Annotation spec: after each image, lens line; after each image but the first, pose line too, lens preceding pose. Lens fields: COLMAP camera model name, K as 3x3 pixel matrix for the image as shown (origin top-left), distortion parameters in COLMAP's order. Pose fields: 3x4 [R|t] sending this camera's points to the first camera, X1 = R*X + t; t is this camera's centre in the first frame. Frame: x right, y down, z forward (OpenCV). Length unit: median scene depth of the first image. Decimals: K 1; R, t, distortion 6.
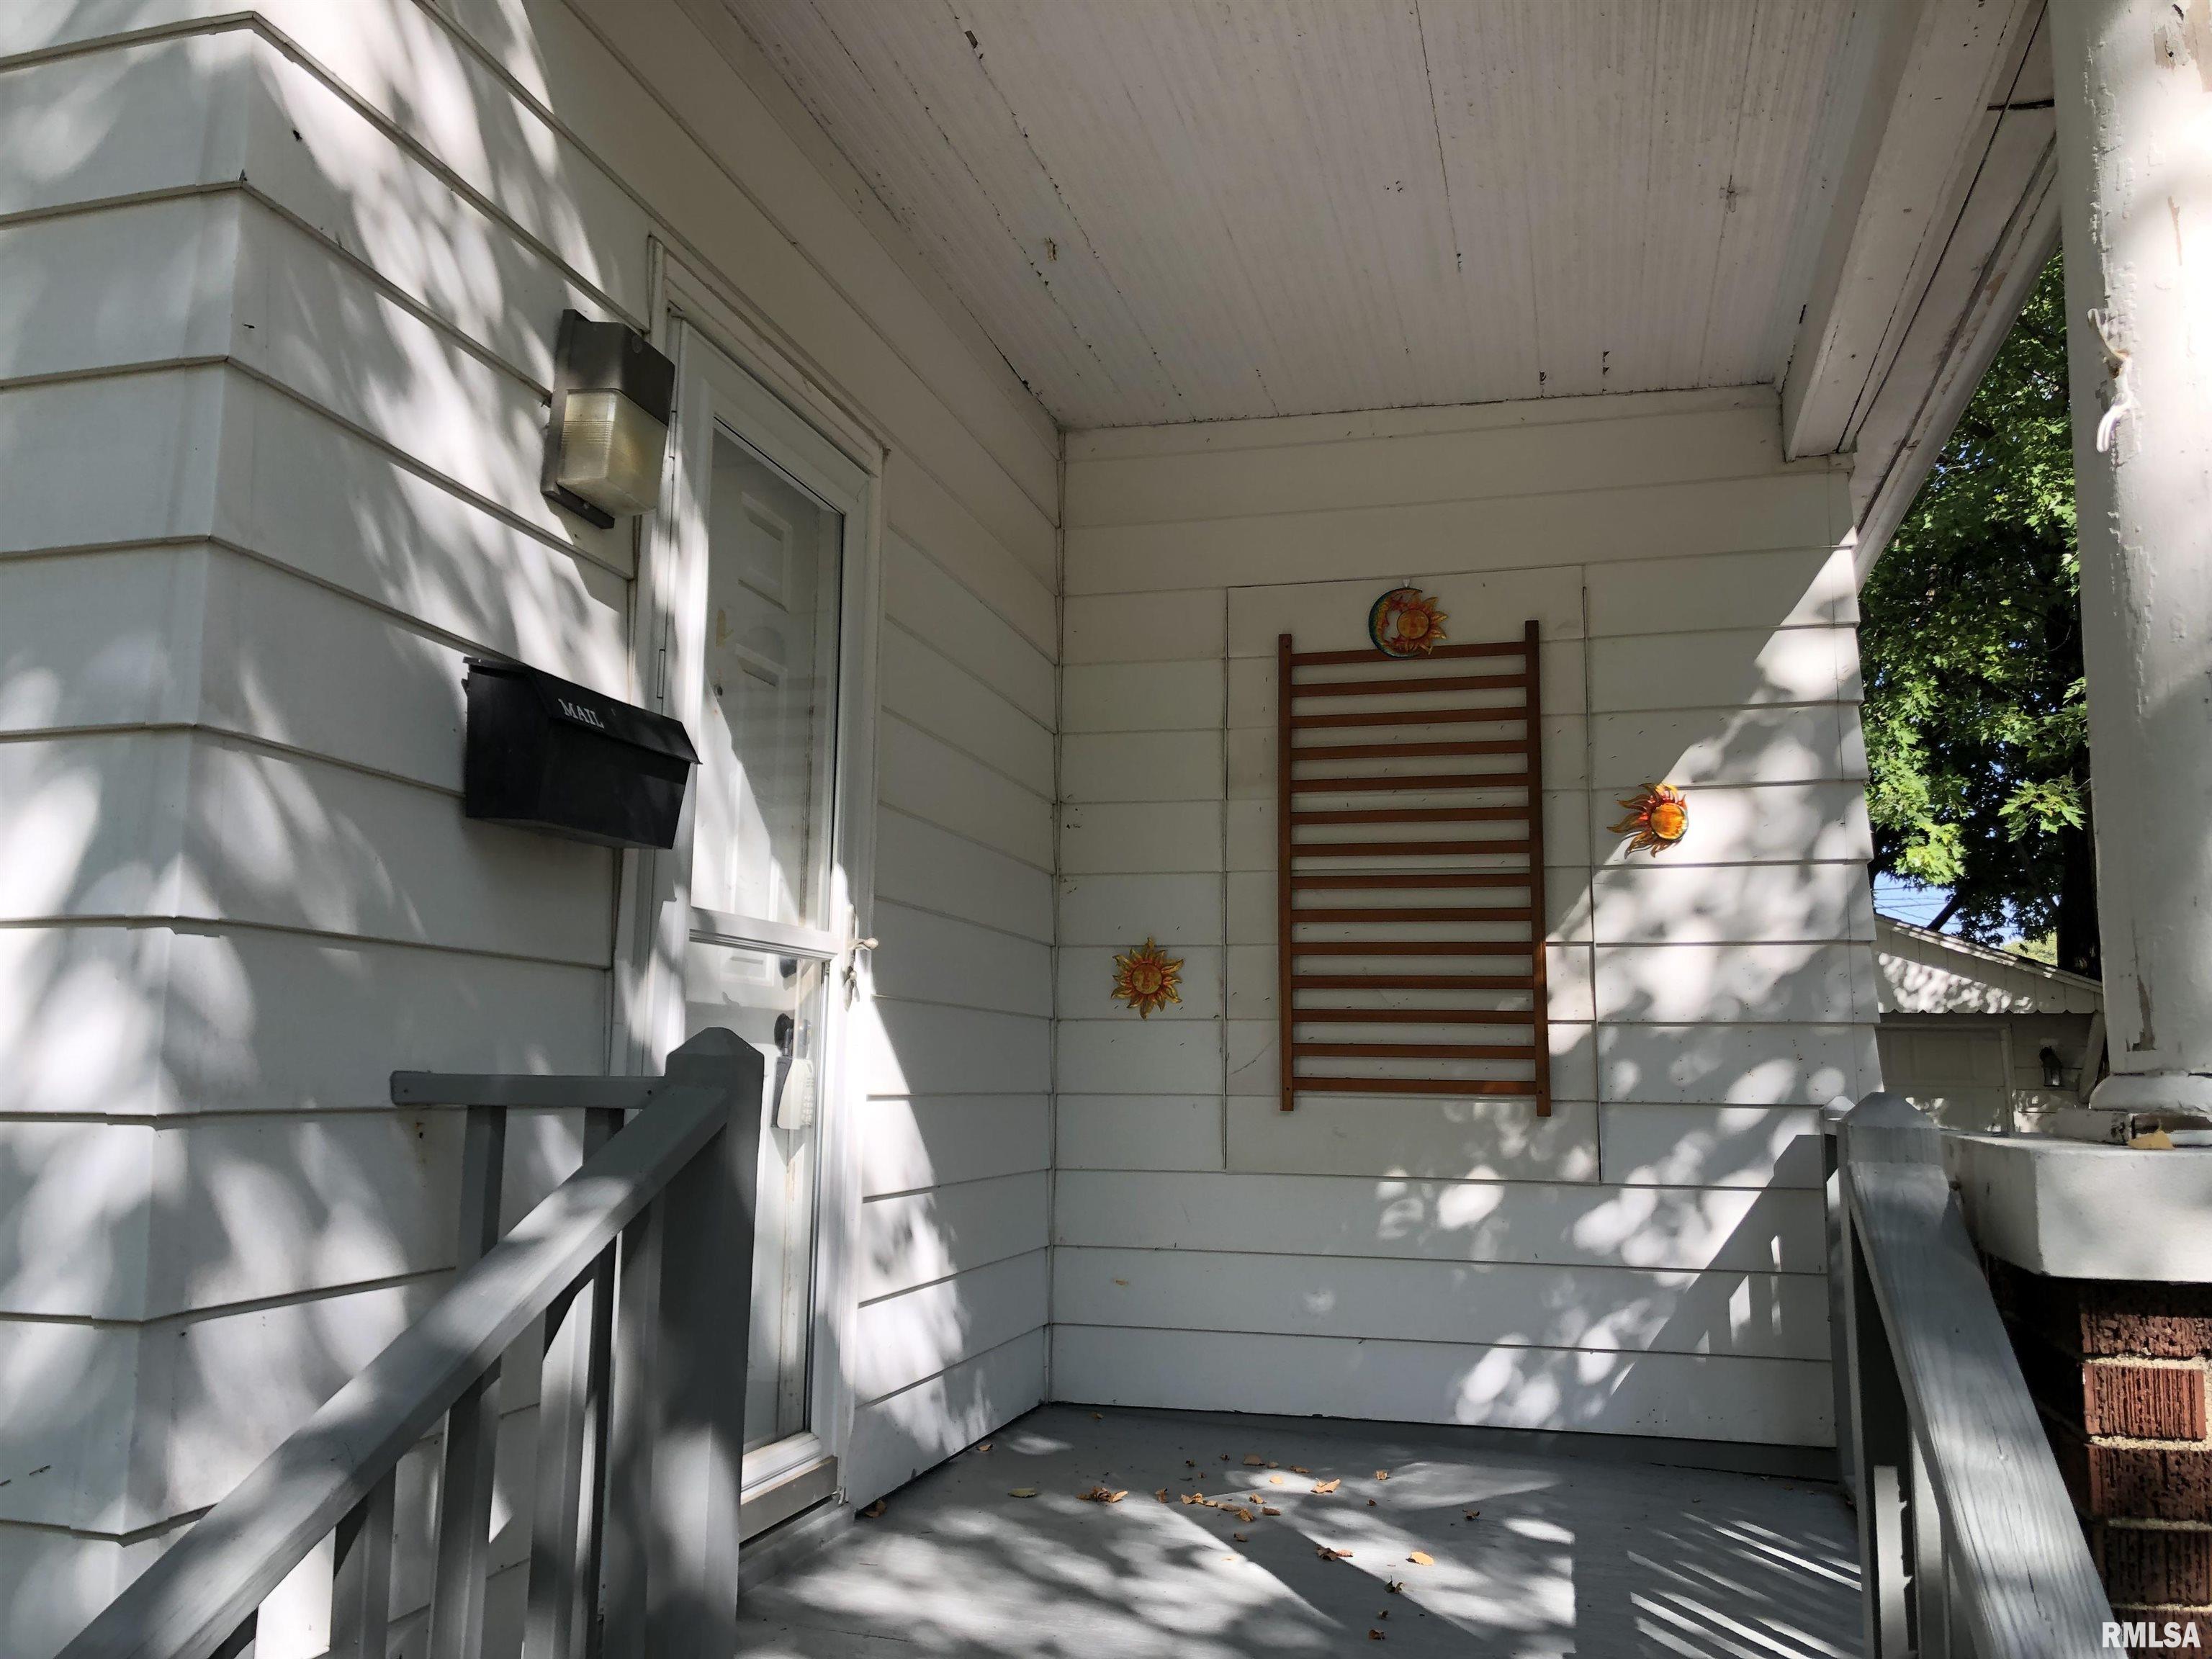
lens RADIAL K [[1822.7, 0, 1104.3], [0, 1822.7, 827.4], [0, 0, 1]] dist [0.017957, -0.001427]
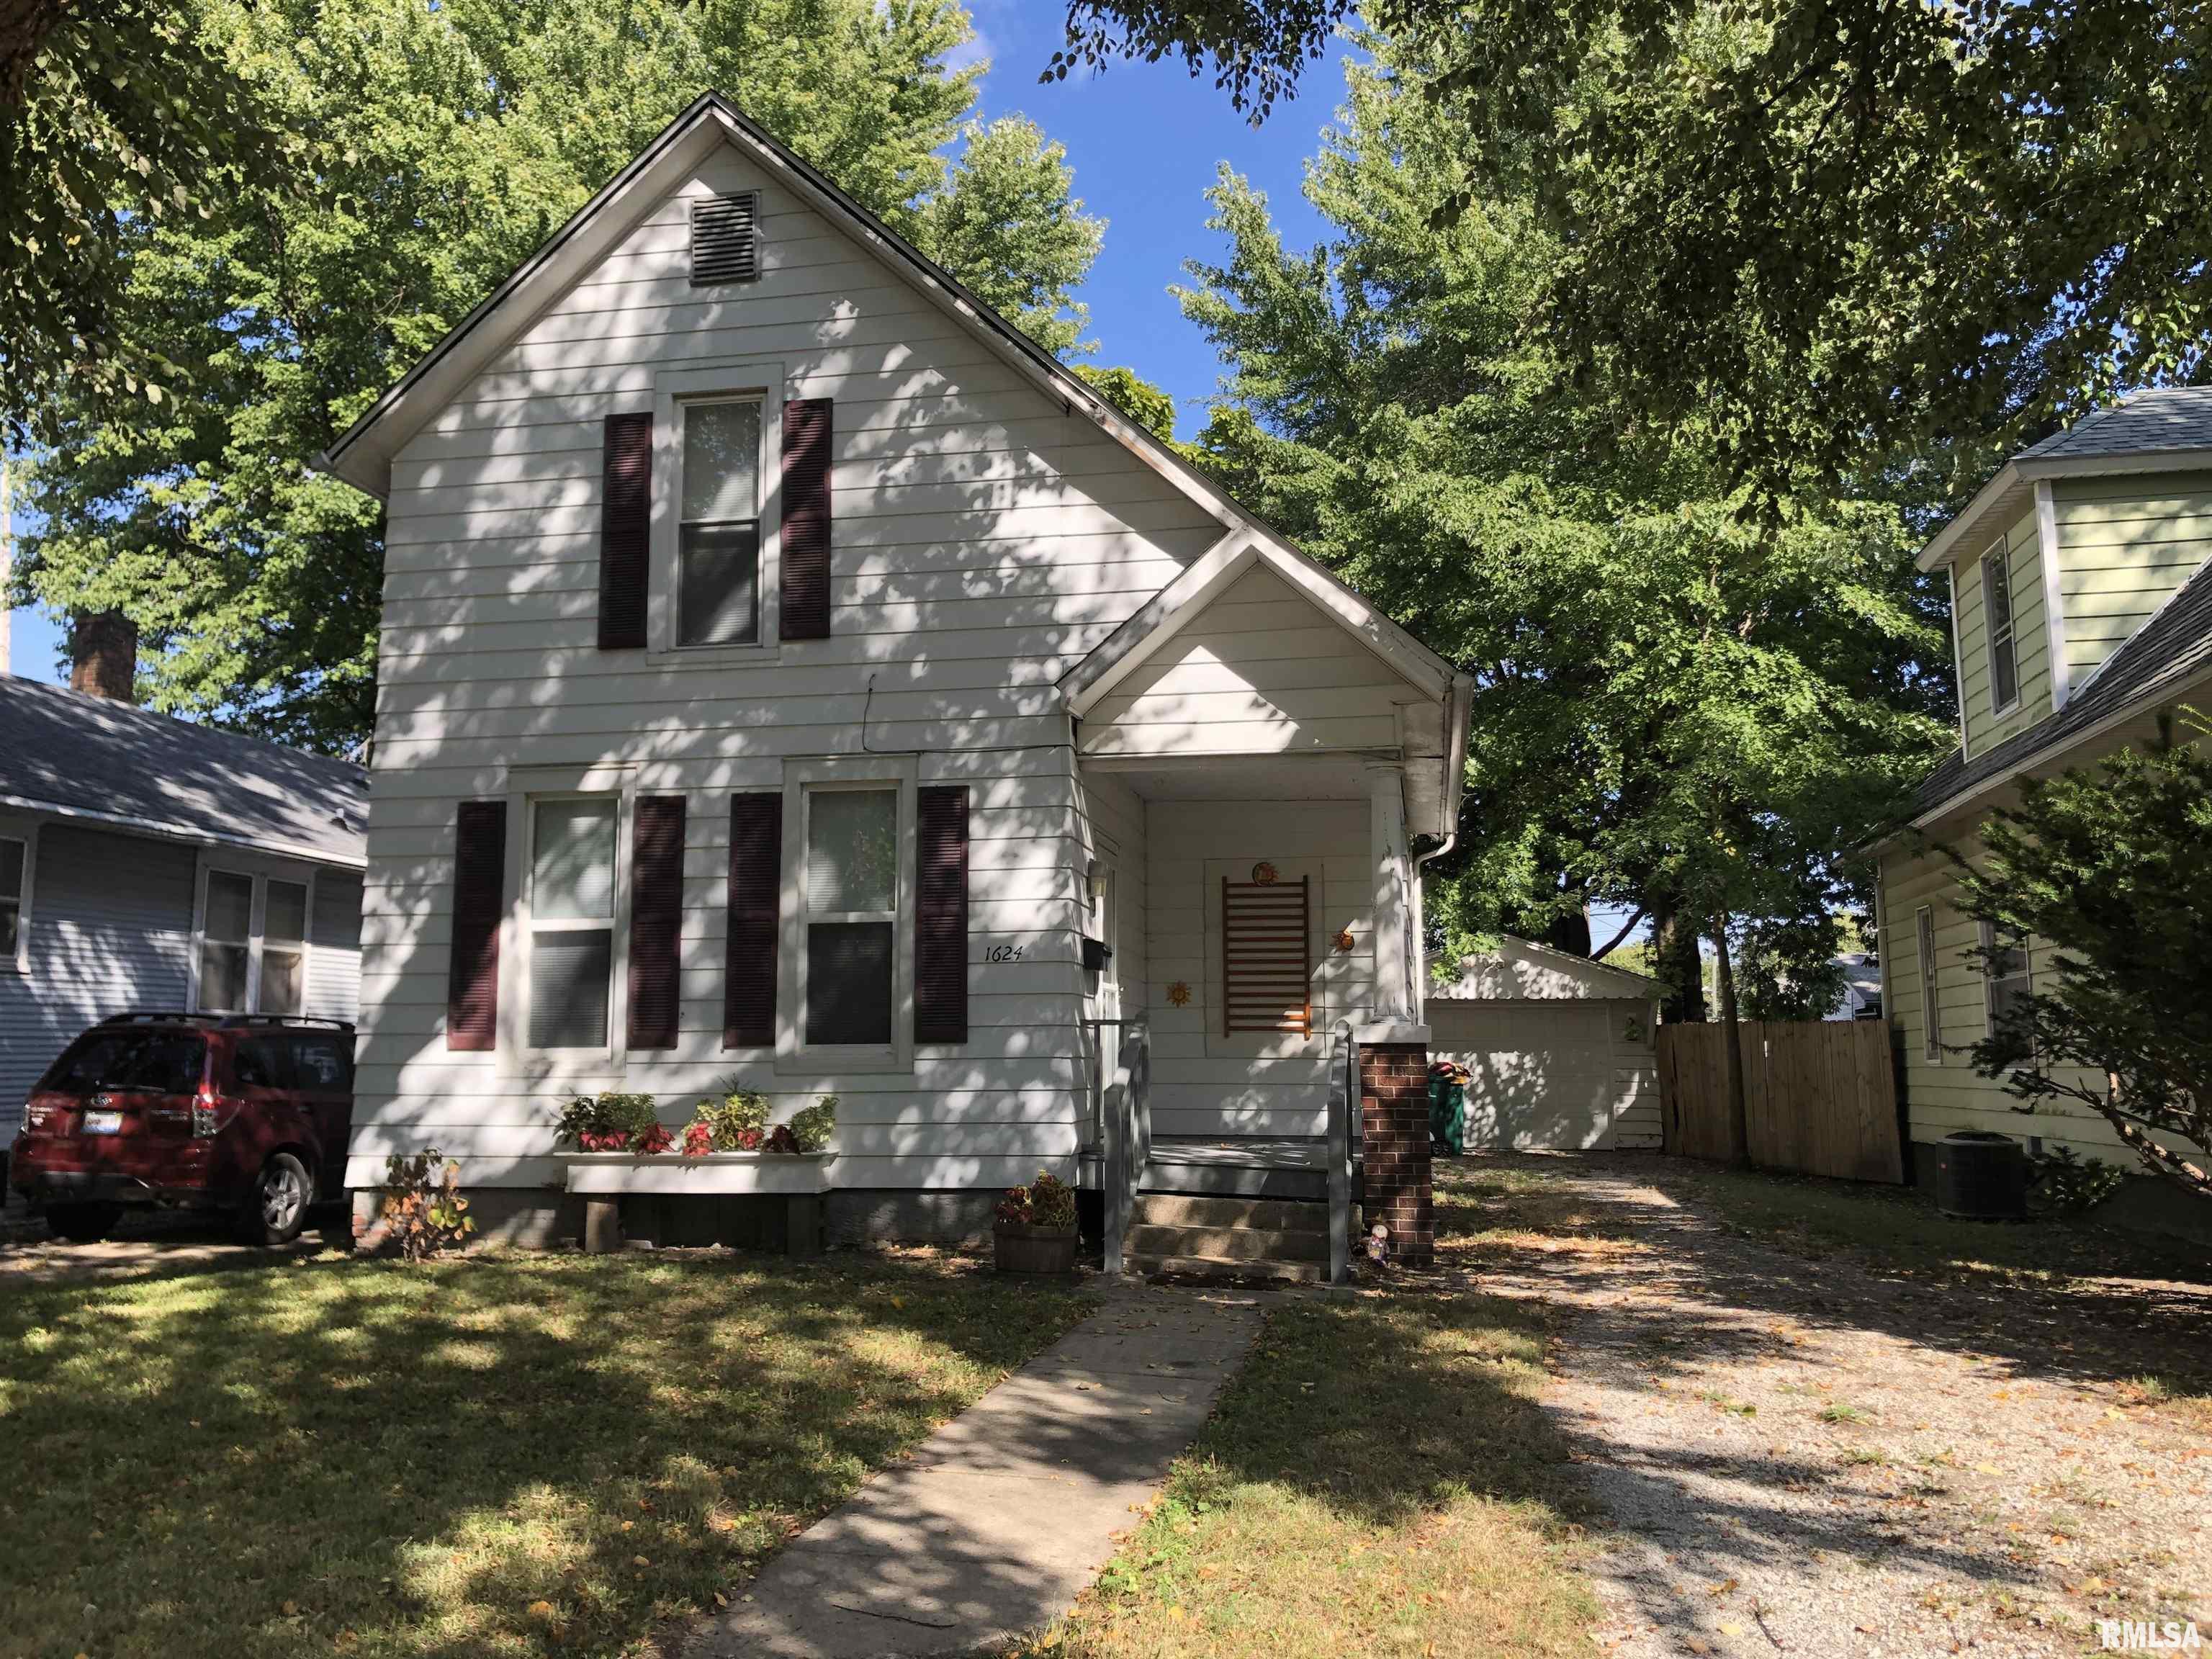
lens RADIAL K [[1822.7, 0, 1104.1], [0, 1822.7, 826.3], [0, 0, 1]] dist [0.017957, -0.001427]
pose [[0.995899, -0.000889, 0.090473, -0.366579], [0.001064, 0.999998, -0.001886, -0.184613], [-0.090471, 0.001975, 0.995897, -1.947649]]
